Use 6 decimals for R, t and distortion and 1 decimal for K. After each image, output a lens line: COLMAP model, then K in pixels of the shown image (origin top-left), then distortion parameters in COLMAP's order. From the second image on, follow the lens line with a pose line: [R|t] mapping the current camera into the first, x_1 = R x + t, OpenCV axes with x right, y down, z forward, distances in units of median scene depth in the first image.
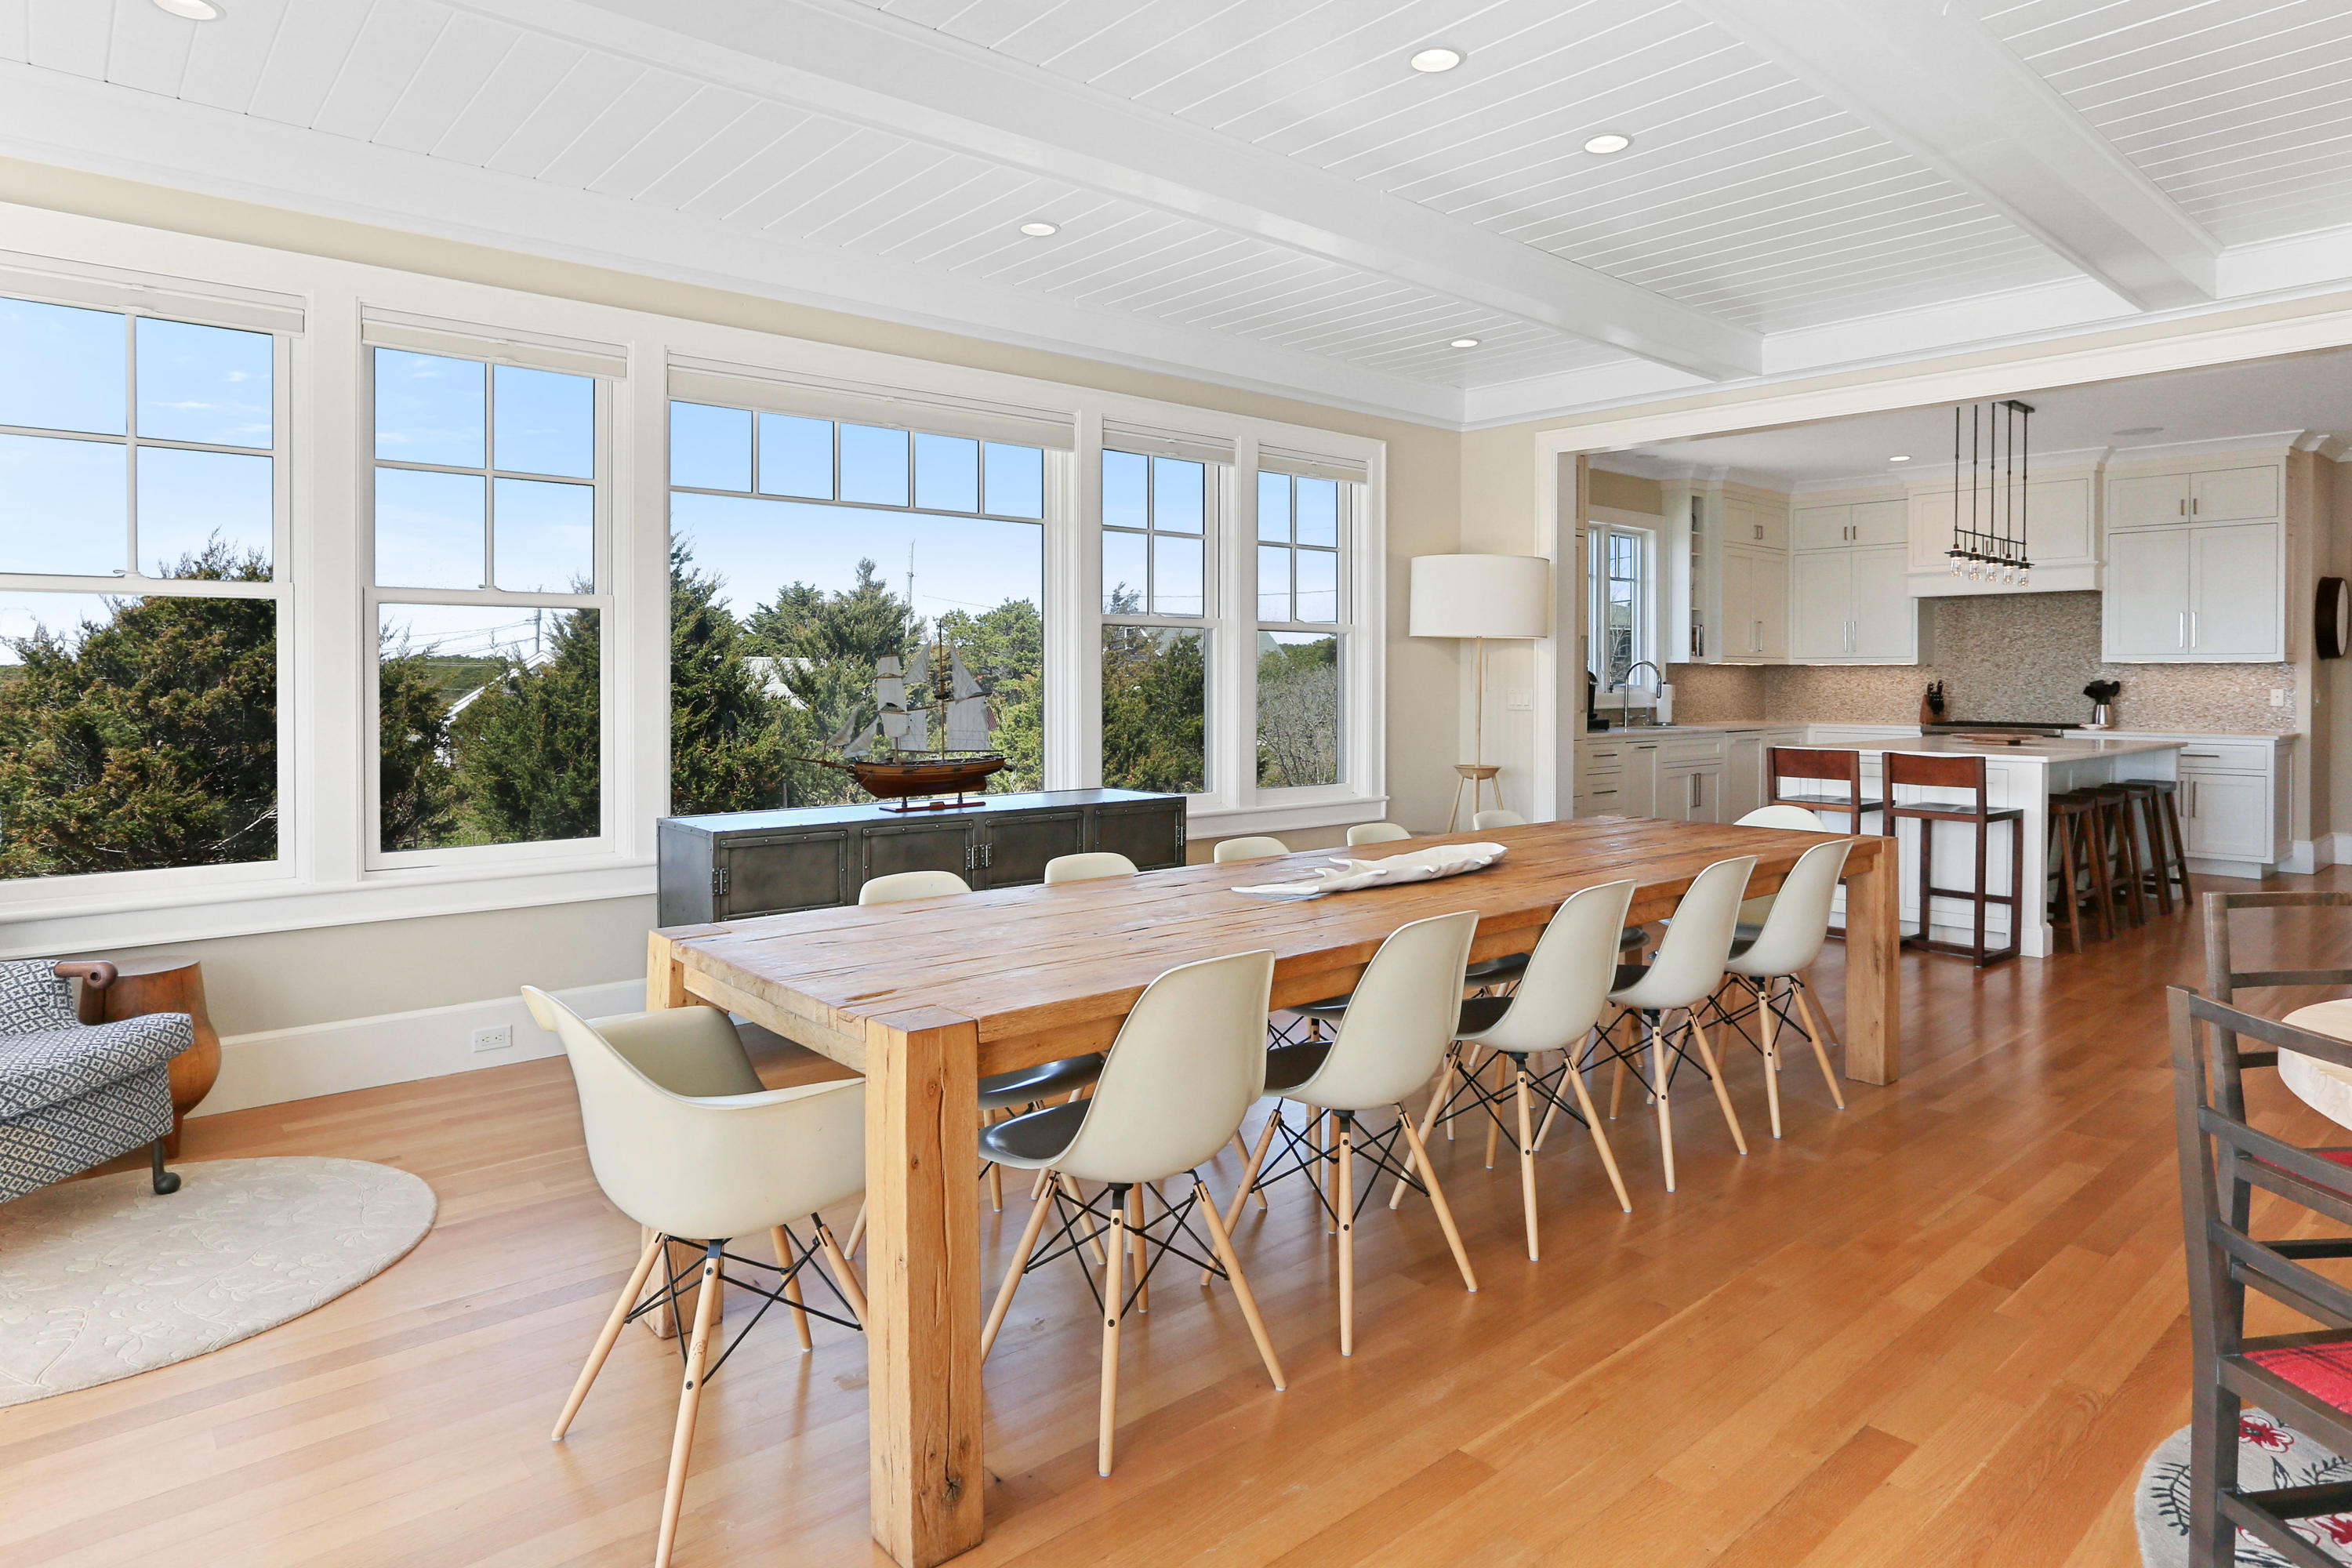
lens RADIAL K [[1348.3, 0, 1178.8], [0, 1348.3, 696.3], [0, 0, 1]] dist [-0.033878, 0.013267]
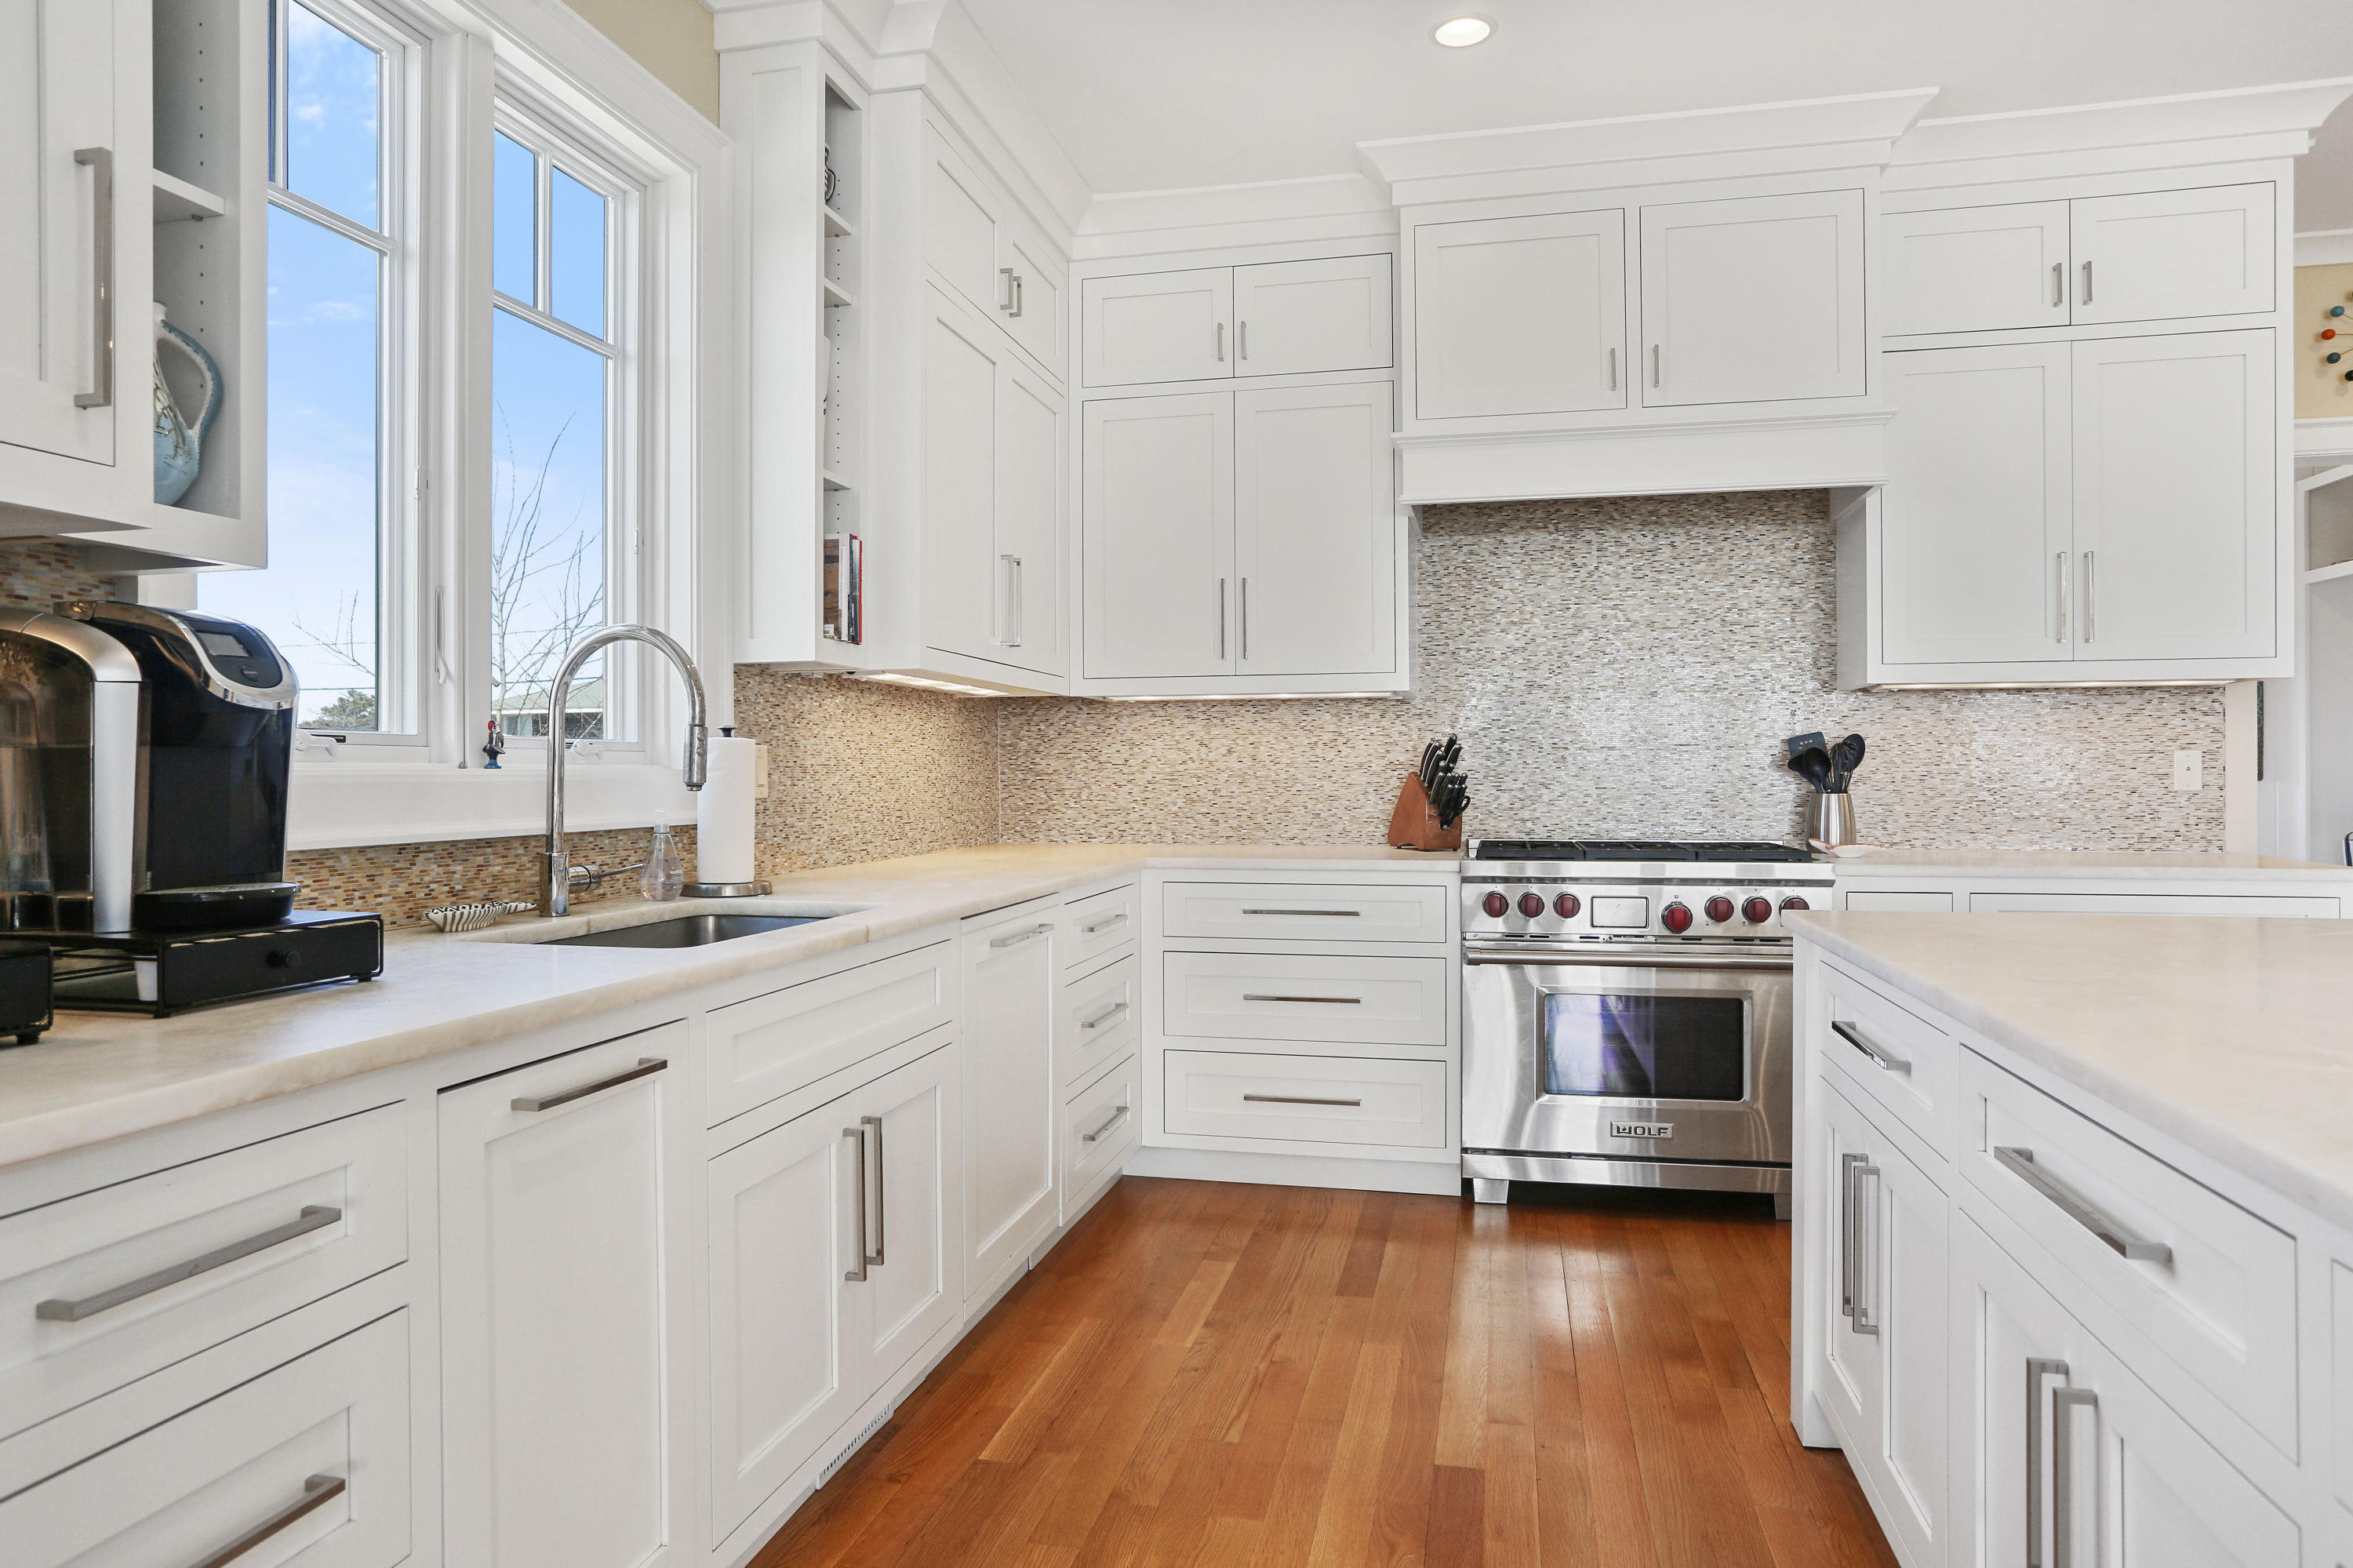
lens RADIAL K [[1422.3, 0, 1177.4], [0, 1422.3, 769.4], [0, 0, 1]] dist [-0.021843, 0.002435]
pose [[0.804244, -0.001867, 0.594296, 0.284342], [0.011262, 0.999863, -0.012100, 0.001847], [-0.594192, 0.016424, 0.804155, 0.770353]]
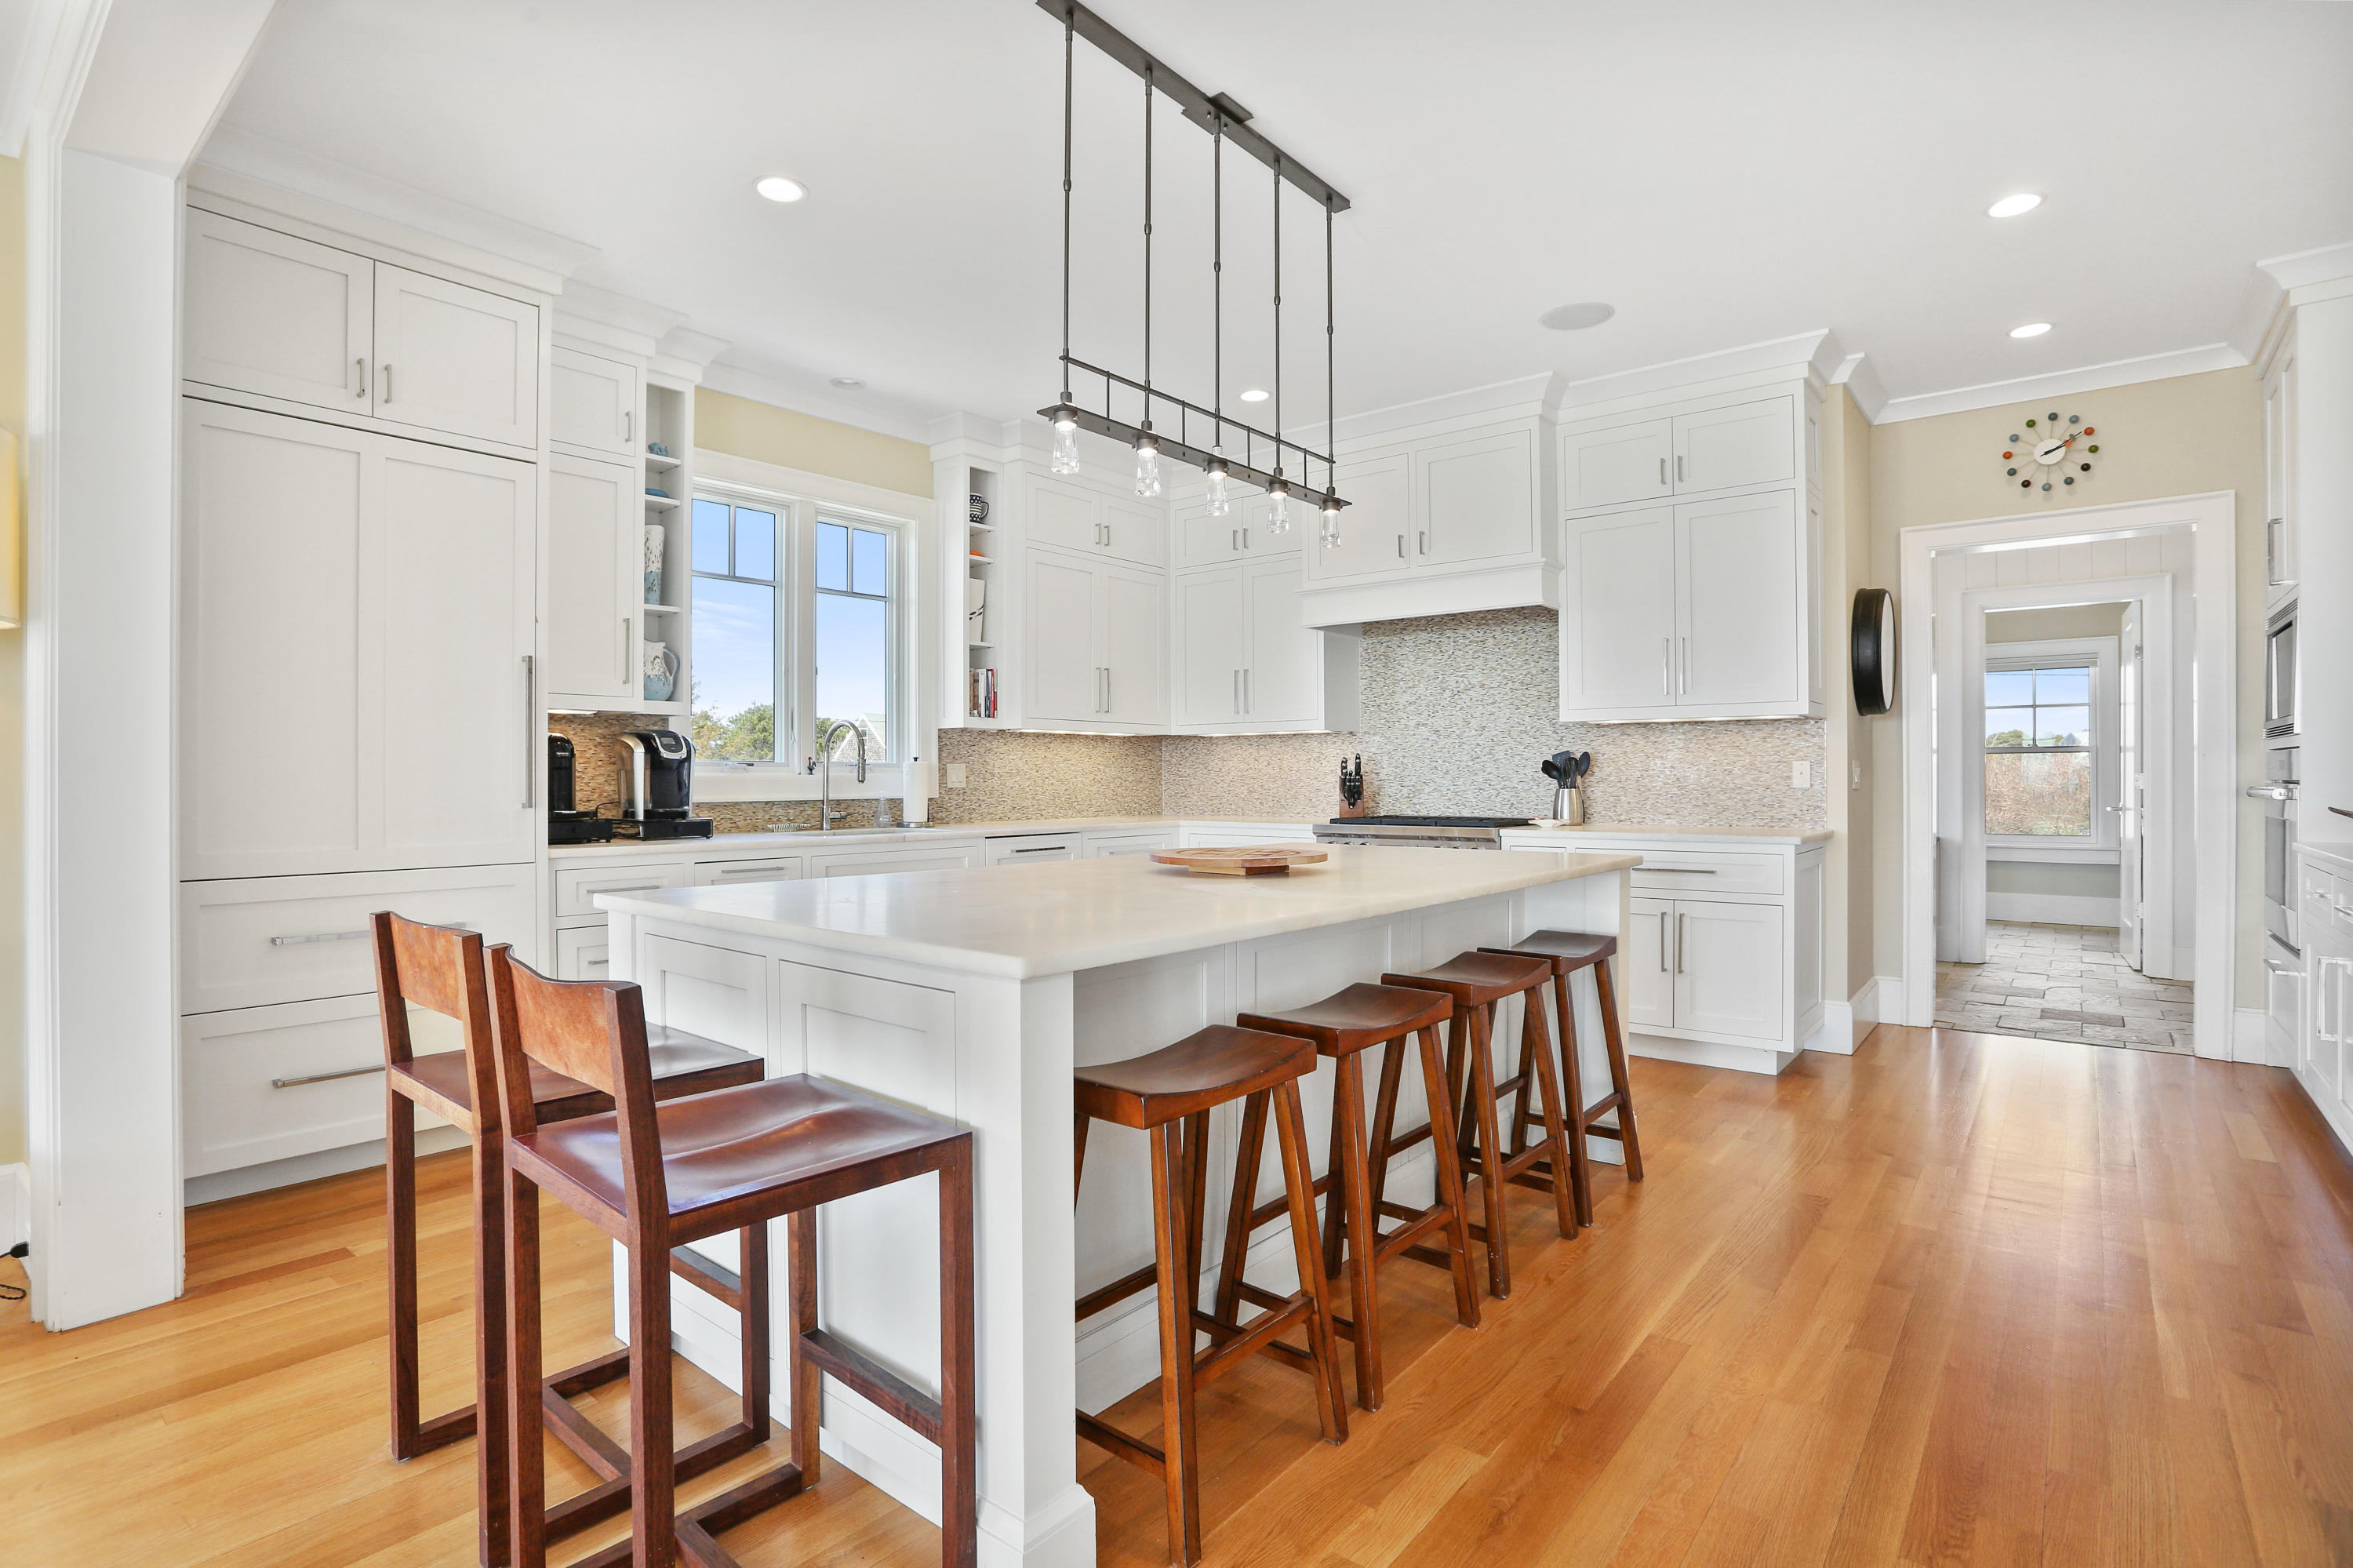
lens RADIAL K [[1169.3, 0, 1194.5], [0, 1169.3, 779.2], [0, 0, 1]] dist [-0.058470, 0.015914]
pose [[0.982495, -0.004451, 0.186236, 0.409443], [0.006590, 0.999919, -0.010869, 0.006445], [-0.186172, 0.011906, 0.982445, 0.476137]]
